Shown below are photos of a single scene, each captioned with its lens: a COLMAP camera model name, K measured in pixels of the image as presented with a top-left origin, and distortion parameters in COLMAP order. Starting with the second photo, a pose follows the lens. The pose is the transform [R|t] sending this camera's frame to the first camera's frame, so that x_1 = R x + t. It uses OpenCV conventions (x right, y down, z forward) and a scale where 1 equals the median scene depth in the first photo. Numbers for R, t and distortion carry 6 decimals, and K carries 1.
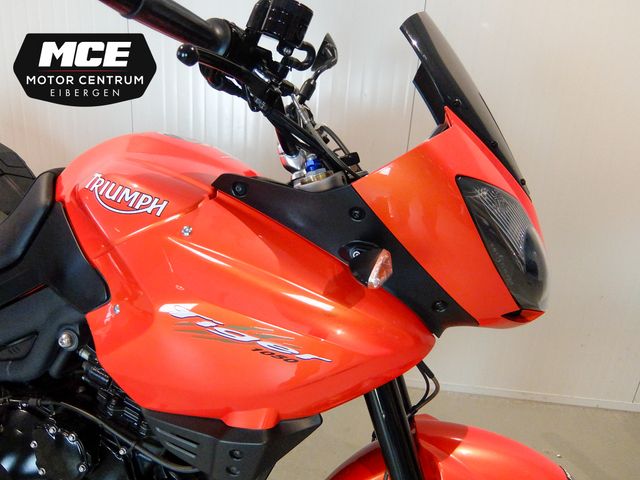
lens RADIAL K [[487.7, 0, 320.0], [0, 487.7, 240.0], [0, 0, 1]] dist [-0.006770, -0.048458]
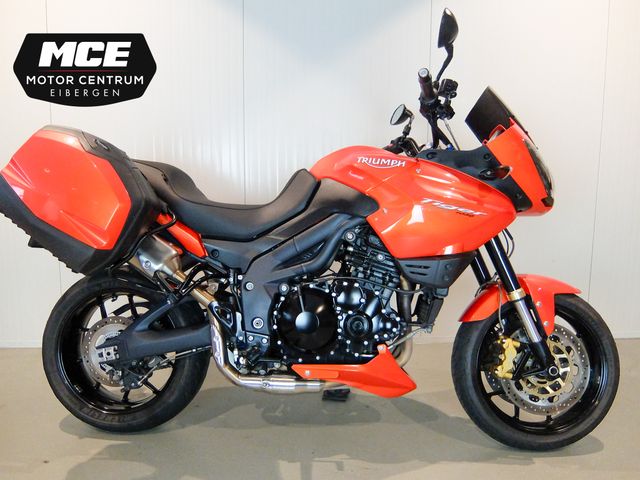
lens RADIAL K [[487.7, 0, 320.0], [0, 487.7, 240.0], [0, 0, 1]] dist [-0.006770, -0.048458]
pose [[0.980858, -0.084944, 0.175223, -1.120688], [0.116764, 0.976685, -0.180146, 0.645076], [-0.155836, 0.197157, 0.967907, -1.103791]]
